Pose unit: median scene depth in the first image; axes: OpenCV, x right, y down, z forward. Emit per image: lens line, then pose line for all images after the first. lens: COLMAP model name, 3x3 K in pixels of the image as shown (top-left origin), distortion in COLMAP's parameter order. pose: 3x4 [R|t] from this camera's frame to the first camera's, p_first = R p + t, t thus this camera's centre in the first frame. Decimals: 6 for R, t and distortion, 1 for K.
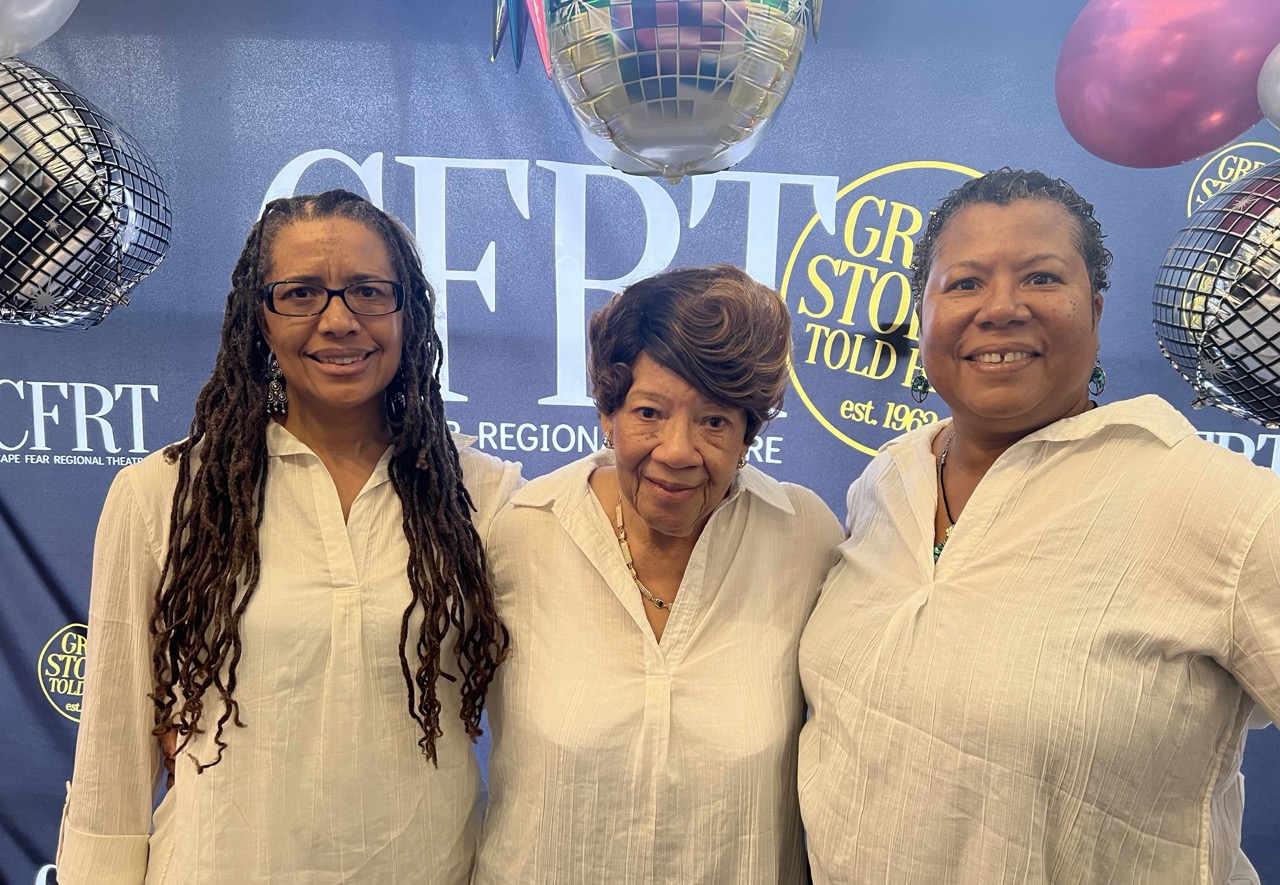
lens RADIAL K [[1212.3, 0, 640.0], [0, 1212.3, 442.5], [0, 0, 1]] dist [0.054766, -0.002785]
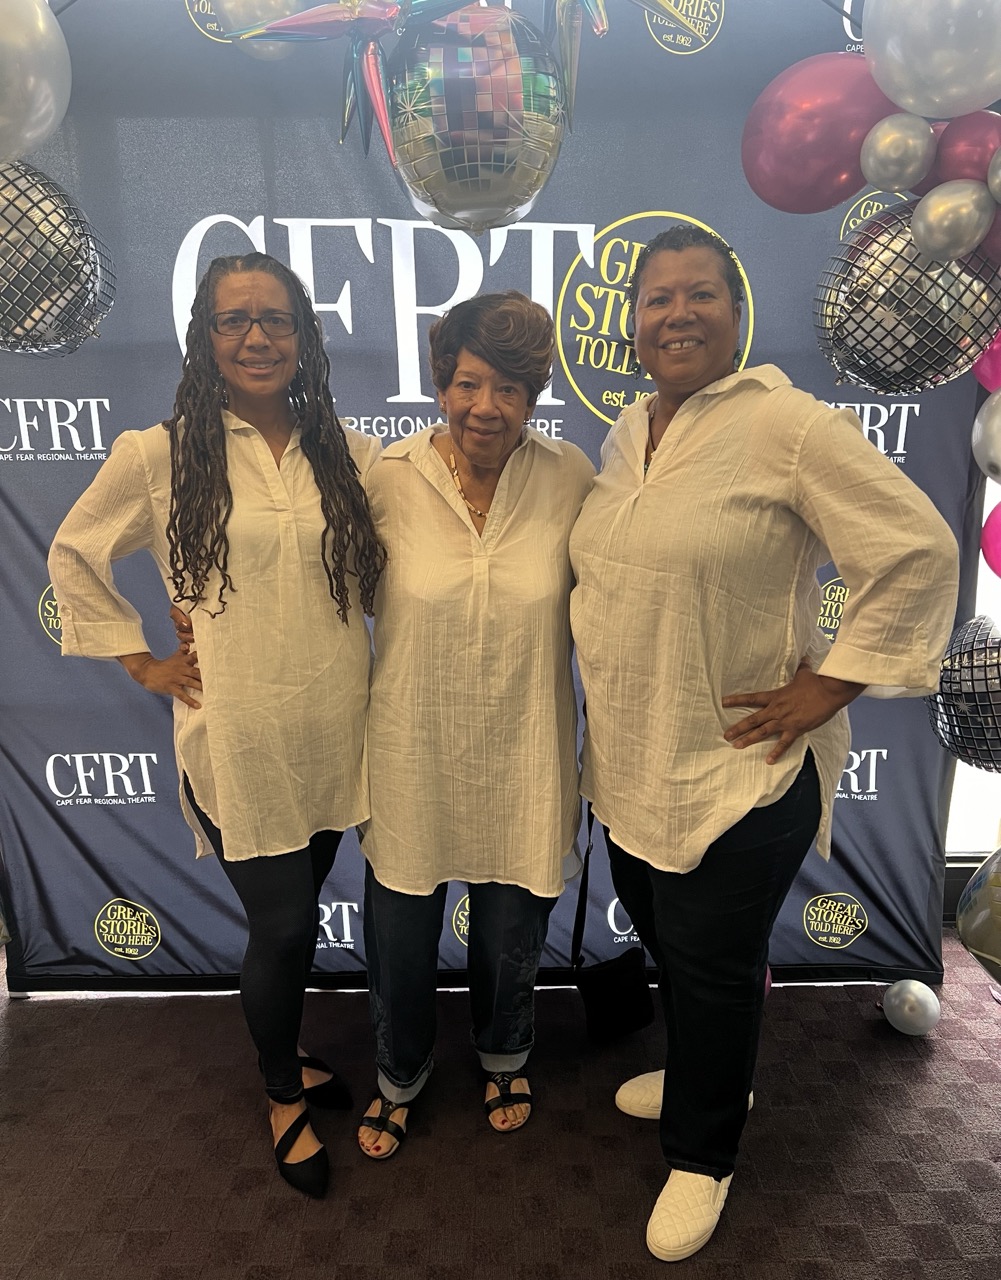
lens RADIAL K [[1034.7, 0, 484.4], [0, 1034.7, 640.1], [0, 0, 1]] dist [0.001985, 0.063383]
pose [[0.998973, -0.040420, 0.020482, -0.011989], [0.036215, 0.983853, 0.175276, 0.053242], [-0.027236, -0.174354, 0.984306, -0.354687]]
